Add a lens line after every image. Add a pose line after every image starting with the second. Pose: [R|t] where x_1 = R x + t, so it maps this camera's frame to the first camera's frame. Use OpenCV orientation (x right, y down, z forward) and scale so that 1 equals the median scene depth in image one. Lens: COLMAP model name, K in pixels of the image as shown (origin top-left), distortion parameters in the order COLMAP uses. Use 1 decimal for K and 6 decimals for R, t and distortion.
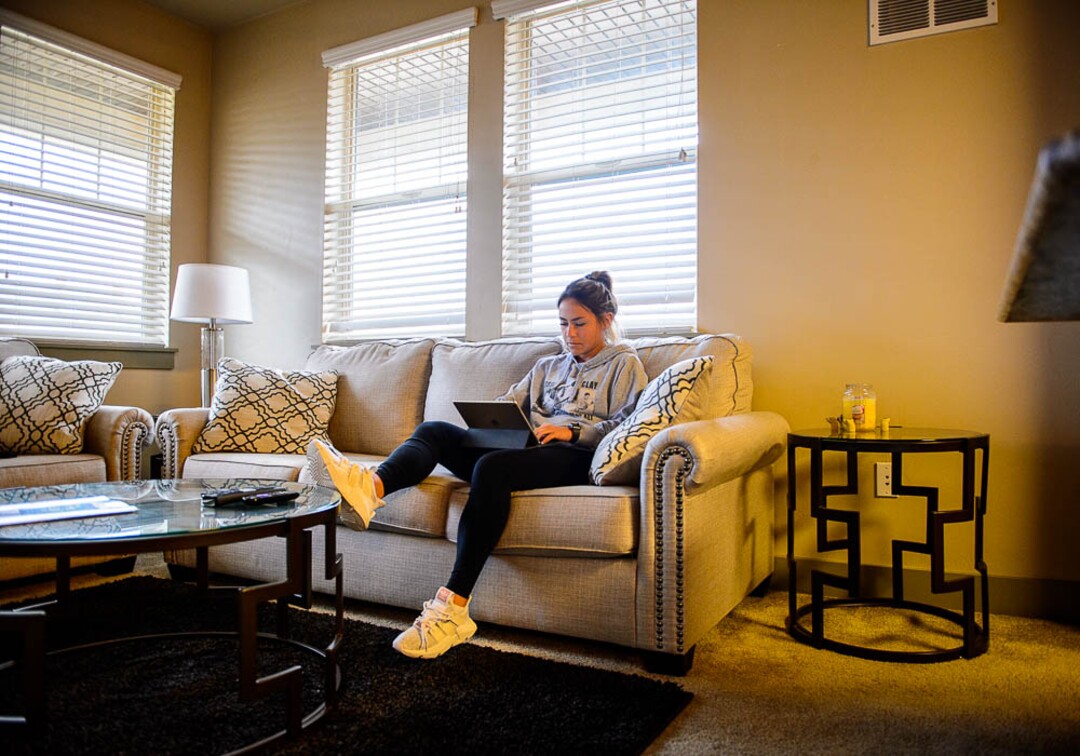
lens RADIAL K [[759.6, 0, 574.3], [0, 759.6, 354.6], [0, 0, 1]] dist [-0.062502, -0.008236]
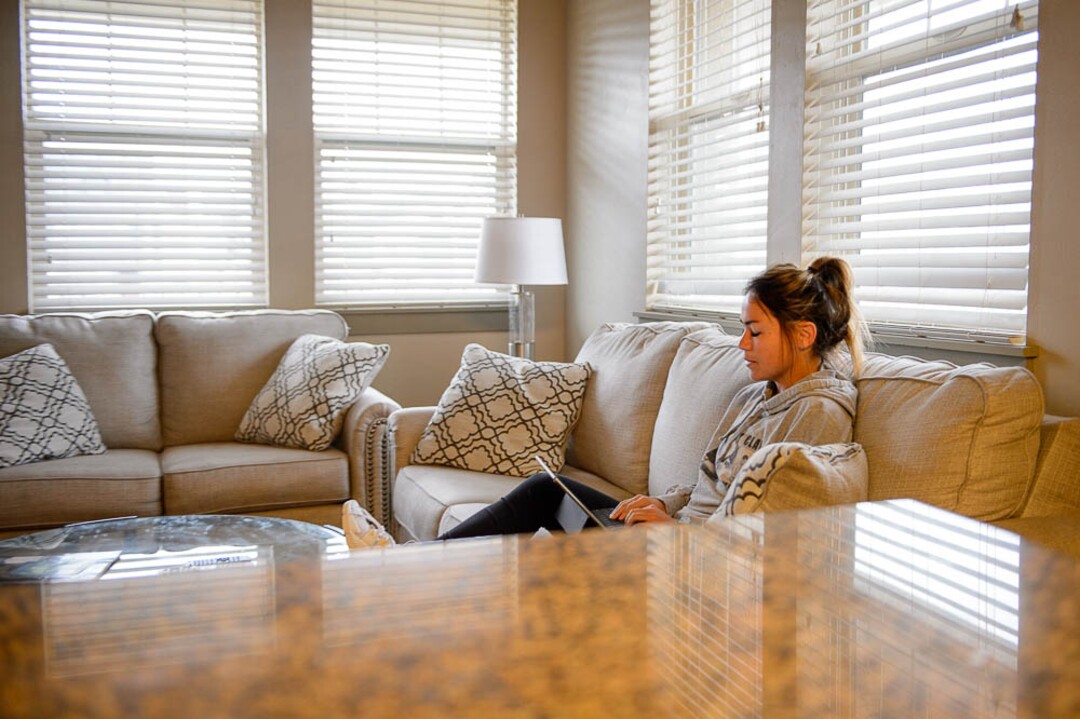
lens RADIAL K [[1061.0, 0, 552.5], [0, 1061.0, 324.3], [0, 0, 1]] dist [-0.005907, 0.000000]
pose [[0.758388, 0.024839, -0.651330, 0.398936], [0.029121, 0.996985, 0.071928, -0.108815], [0.651152, -0.073516, 0.755378, 0.184003]]
